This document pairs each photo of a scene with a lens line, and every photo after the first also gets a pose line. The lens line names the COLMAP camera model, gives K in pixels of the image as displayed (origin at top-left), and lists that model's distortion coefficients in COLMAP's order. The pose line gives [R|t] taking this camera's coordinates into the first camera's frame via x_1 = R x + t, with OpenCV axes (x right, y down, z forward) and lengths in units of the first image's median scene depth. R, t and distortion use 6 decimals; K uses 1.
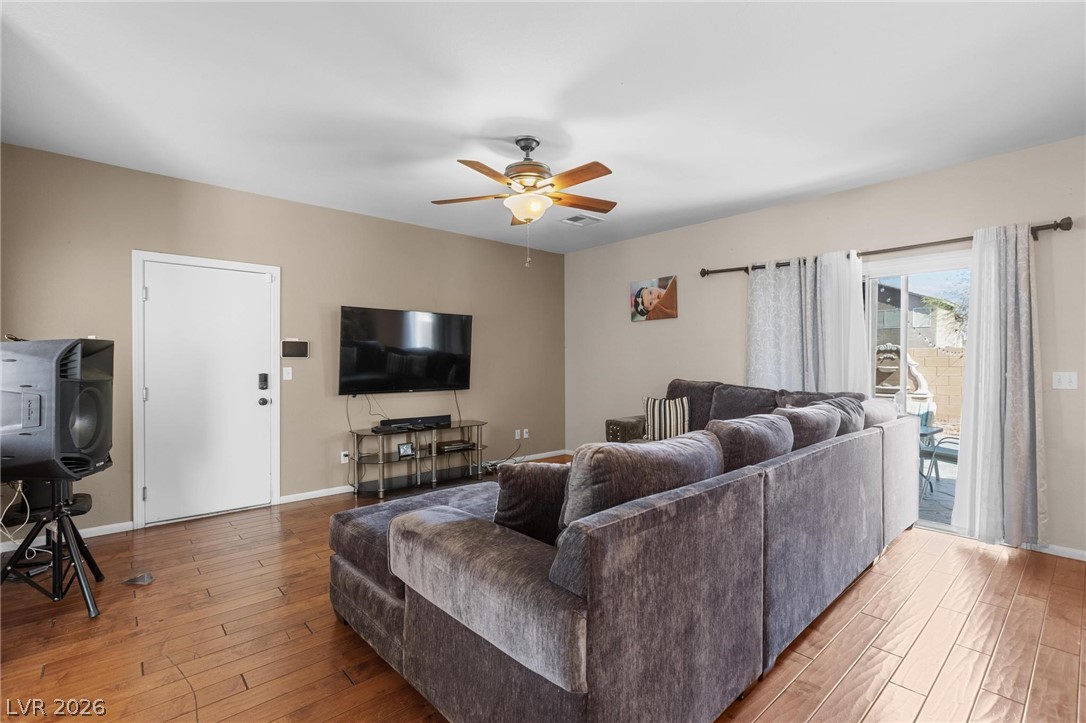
lens RADIAL K [[493.9, 0, 554.5], [0, 493.9, 360.4], [0, 0, 1]] dist [0.000745, 0.000333]
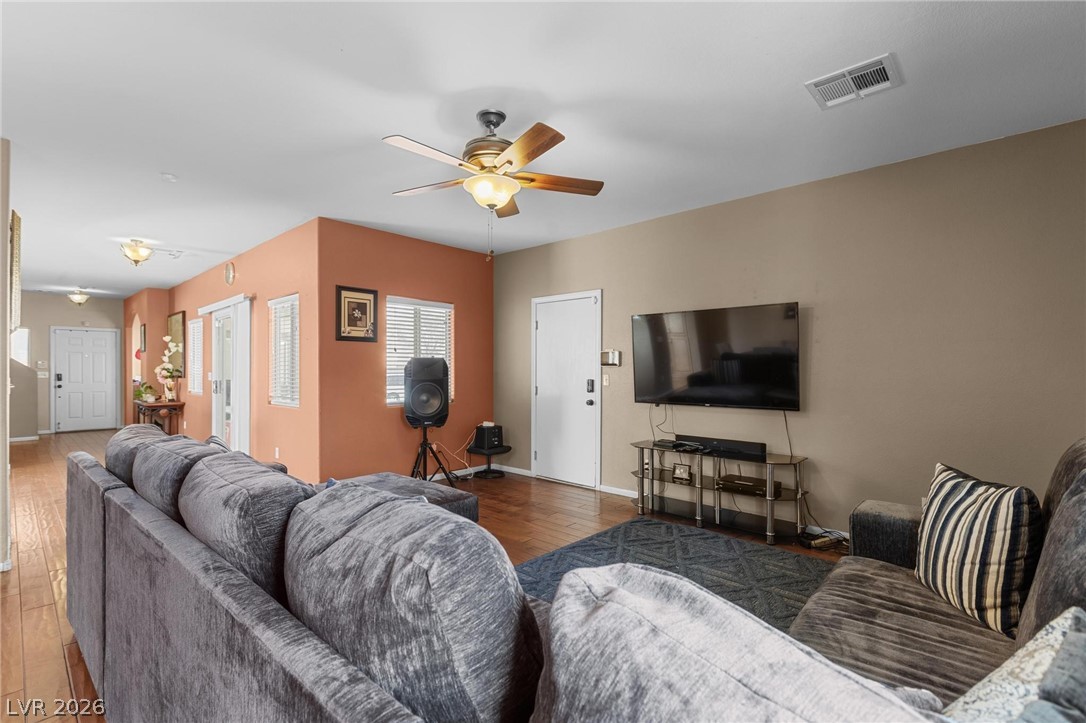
lens RADIAL K [[493.9, 0, 541.4], [0, 493.9, 368.4], [0, 0, 1]] dist [0.000745, 0.000333]
pose [[0.107222, 0.000170, -0.994235, 0.593108], [-0.001400, 0.999999, 0.000020, -0.000596], [0.994234, 0.001390, 0.107222, 0.726970]]
